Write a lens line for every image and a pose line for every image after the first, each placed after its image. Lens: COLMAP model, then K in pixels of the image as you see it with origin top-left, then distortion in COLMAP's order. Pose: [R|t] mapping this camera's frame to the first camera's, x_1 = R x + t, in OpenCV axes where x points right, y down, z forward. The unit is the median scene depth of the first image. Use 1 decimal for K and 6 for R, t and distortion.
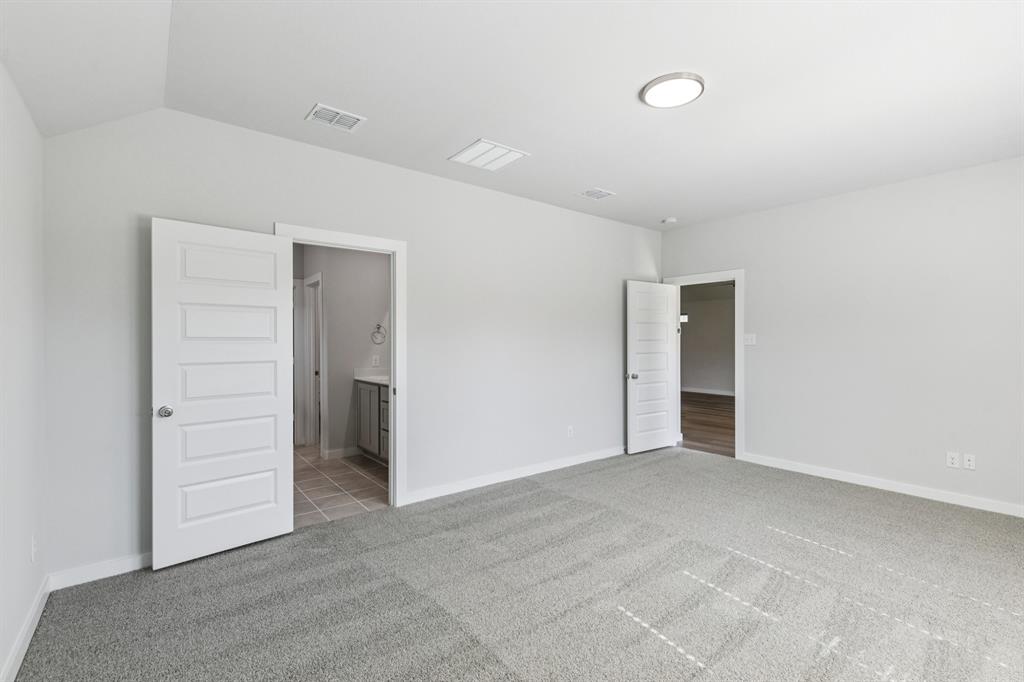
lens RADIAL K [[464.4, 0, 514.5], [0, 464.4, 337.5], [0, 0, 1]] dist [0.007014, -0.000303]
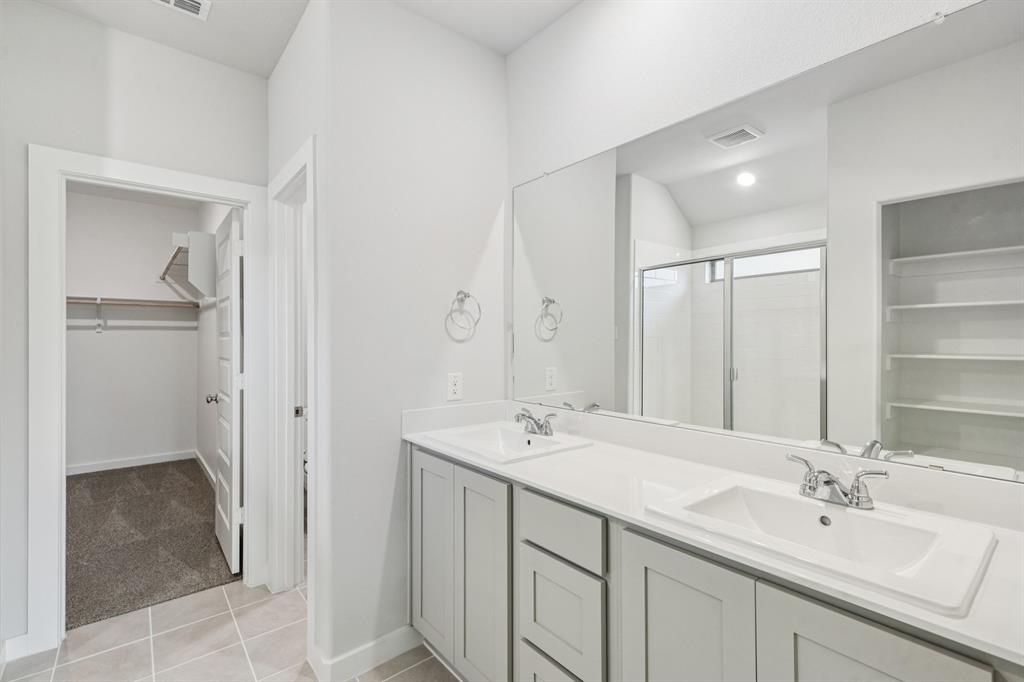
lens RADIAL K [[464.4, 0, 514.5], [0, 464.4, 337.5], [0, 0, 1]] dist [0.007014, -0.000303]
pose [[0.999847, 0.004626, 0.016875, -0.255341], [-0.004829, 0.999916, 0.012048, 0.005522], [-0.016818, -0.012127, 0.999785, 0.618840]]
